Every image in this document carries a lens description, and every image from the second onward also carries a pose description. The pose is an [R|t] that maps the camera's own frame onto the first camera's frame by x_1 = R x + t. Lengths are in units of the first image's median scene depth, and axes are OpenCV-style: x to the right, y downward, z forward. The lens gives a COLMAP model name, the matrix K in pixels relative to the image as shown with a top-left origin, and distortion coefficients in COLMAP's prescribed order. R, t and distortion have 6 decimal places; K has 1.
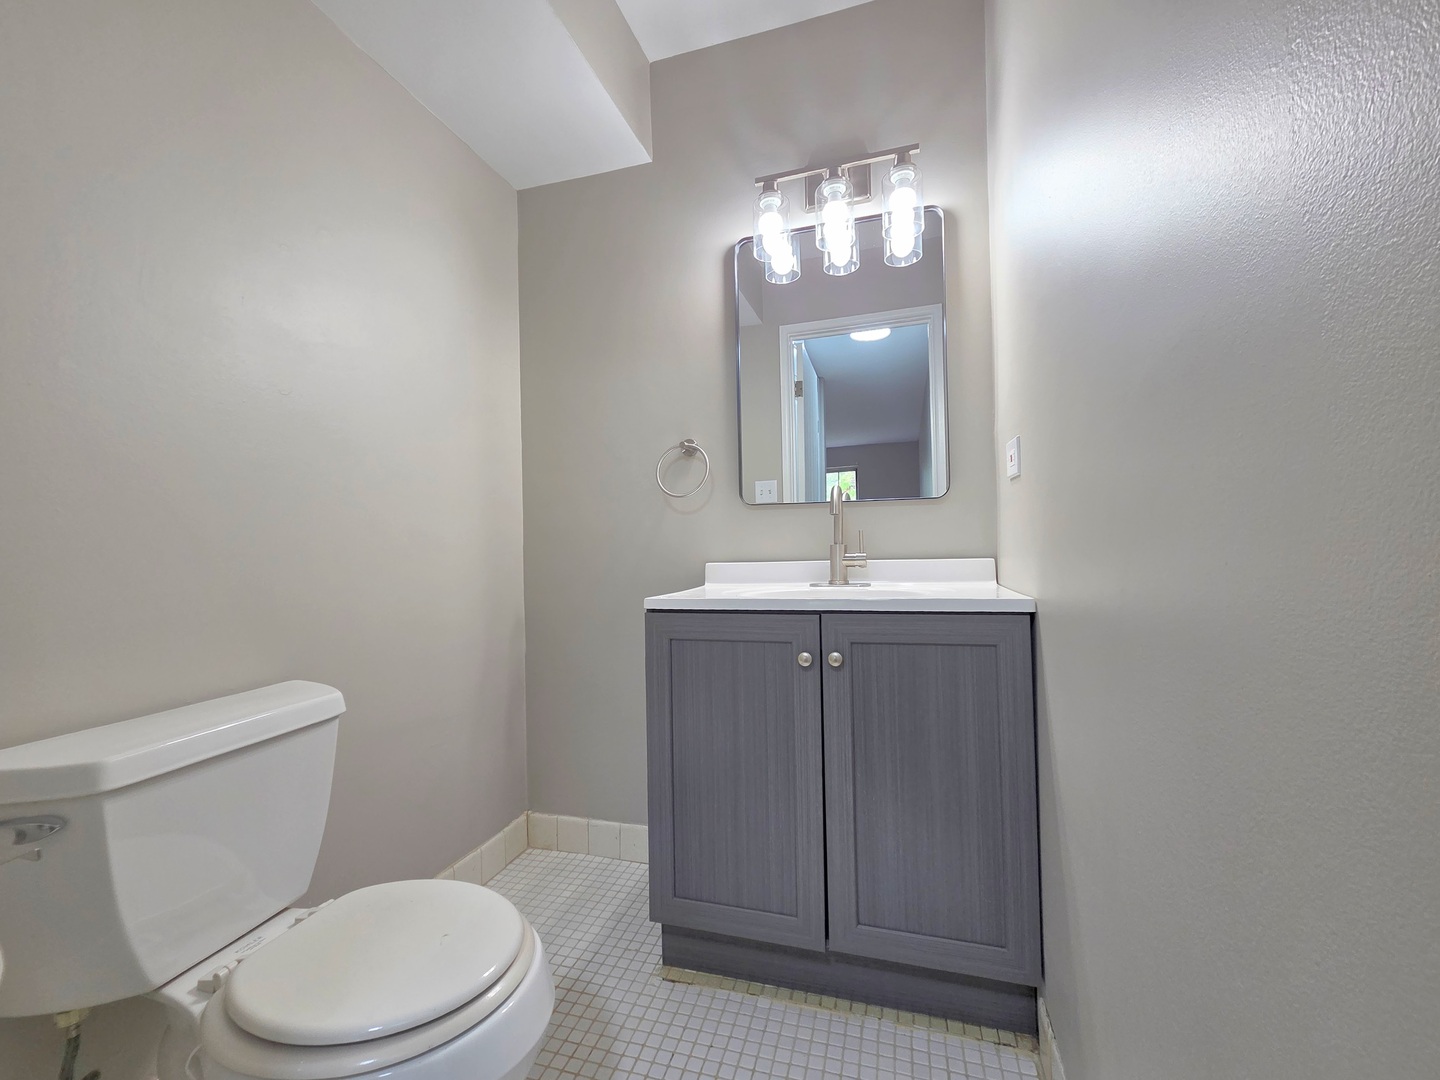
lens RADIAL K [[587.9, 0, 715.7], [0, 587.9, 537.7], [0, 0, 1]] dist [0.006061, -0.001203]
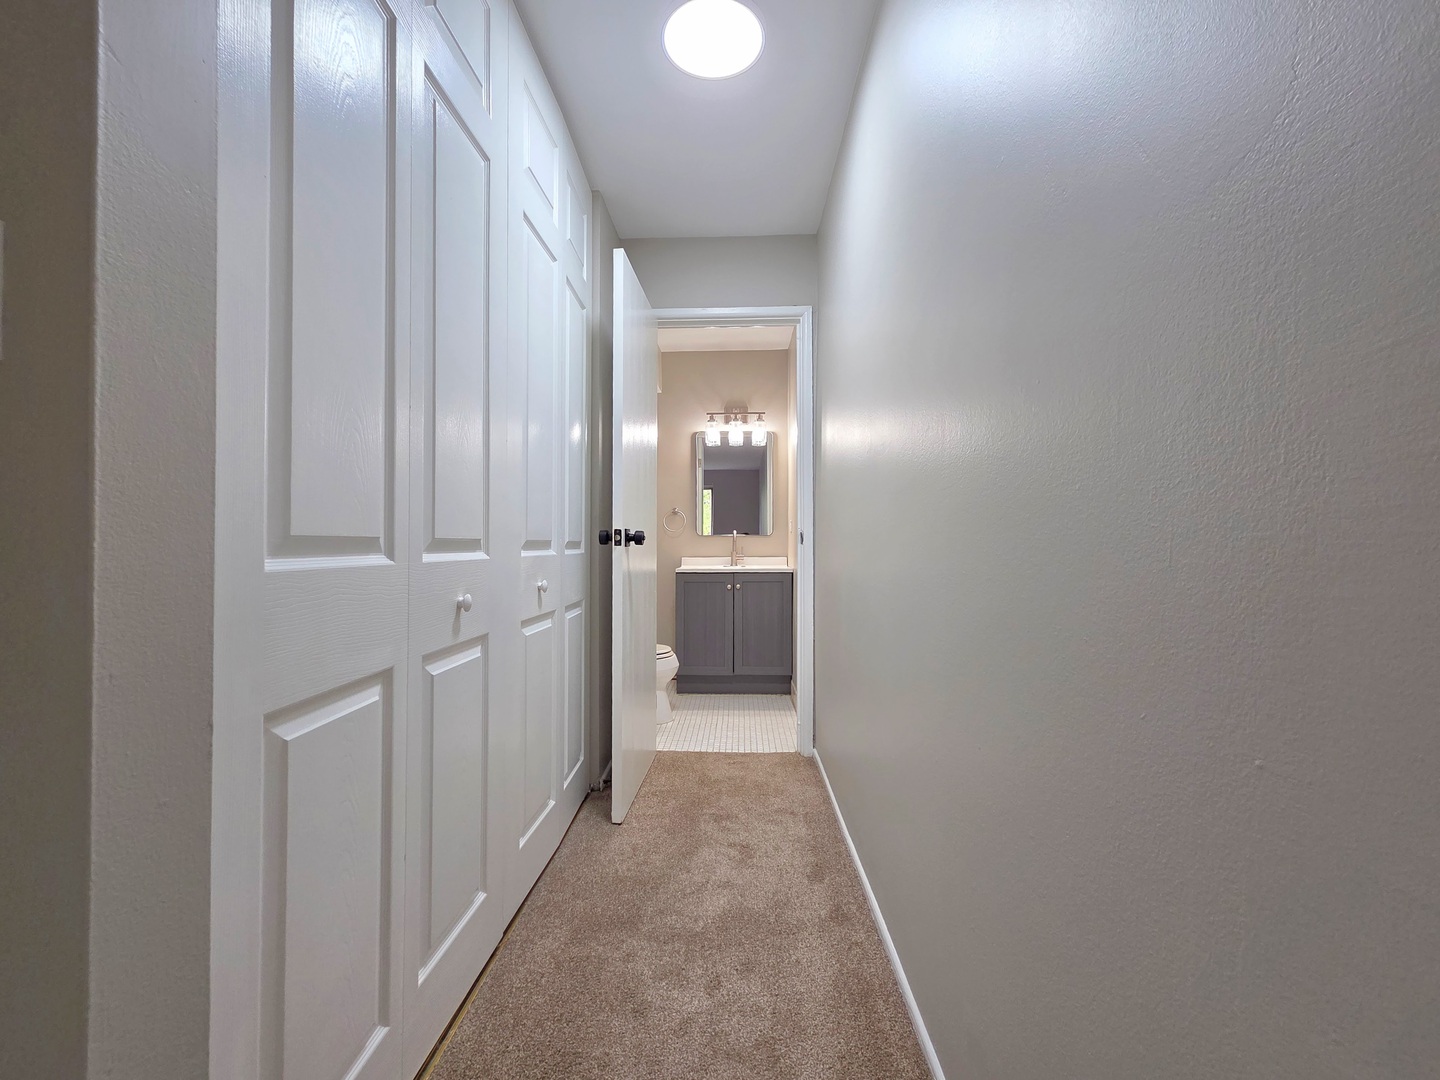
lens RADIAL K [[587.9, 0, 715.7], [0, 587.9, 537.7], [0, 0, 1]] dist [0.006061, -0.001203]
pose [[0.964316, 0.020274, 0.263978, -0.610356], [-0.022716, 0.999723, 0.006200, -0.067203], [-0.263779, -0.011976, 0.964509, -1.653203]]
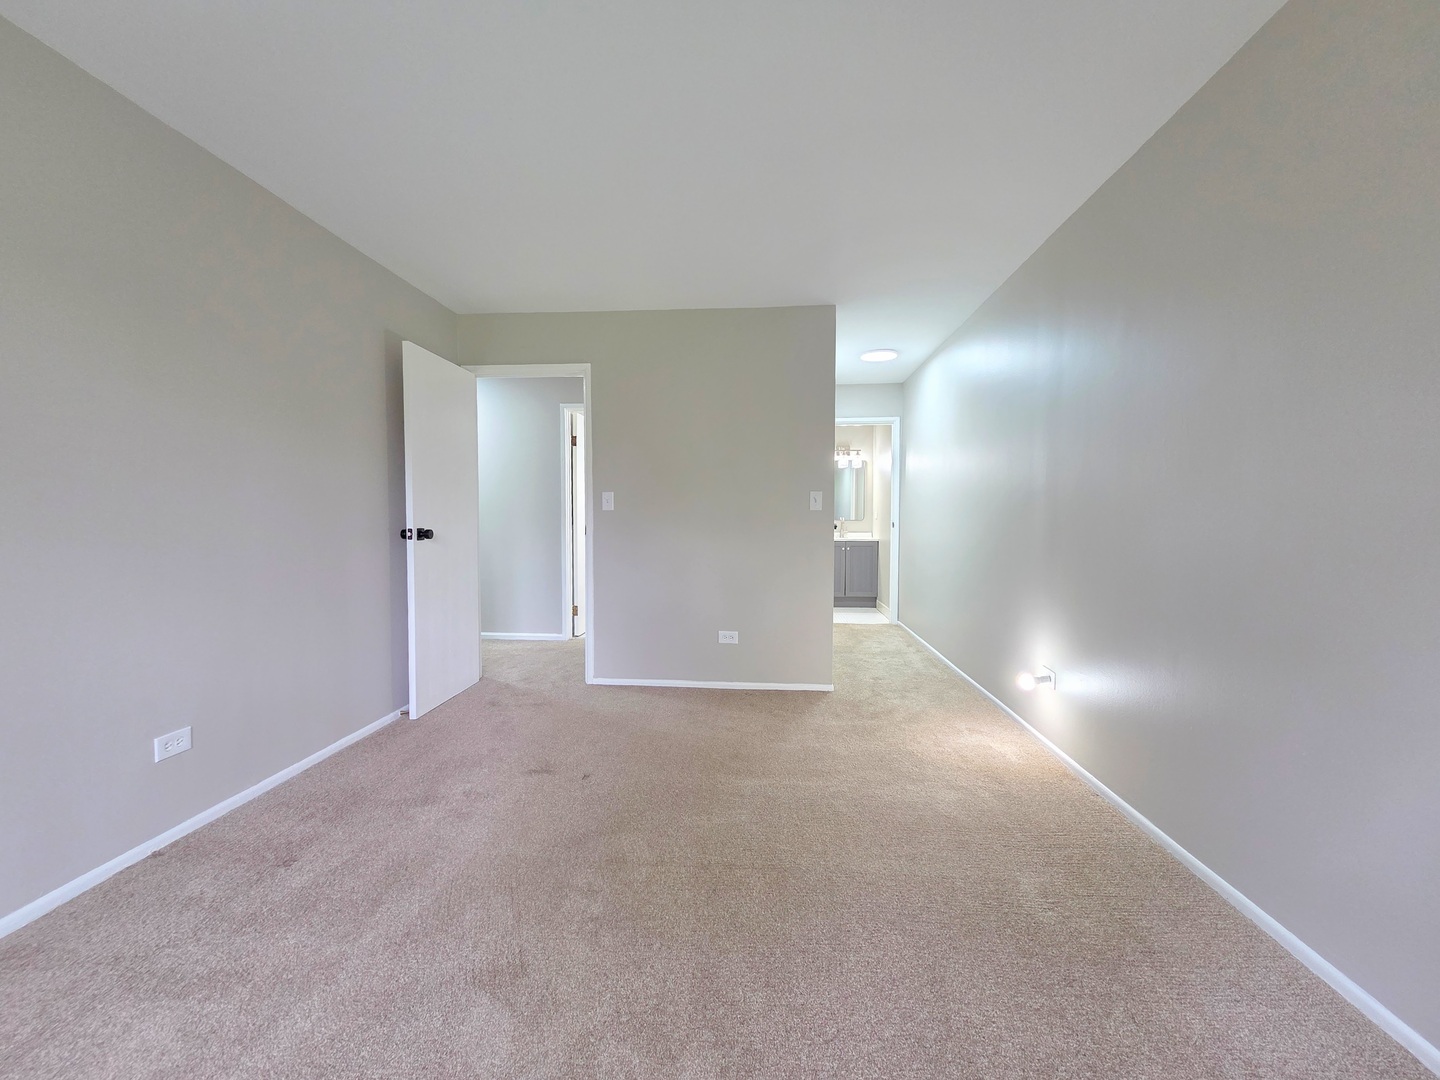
lens RADIAL K [[587.9, 0, 715.7], [0, 587.9, 537.7], [0, 0, 1]] dist [0.006061, -0.001203]
pose [[0.975454, 0.005038, 0.220144, -1.904095], [-0.019621, 0.997750, 0.064106, -0.210002], [-0.219325, -0.066852, 0.973359, -3.554531]]
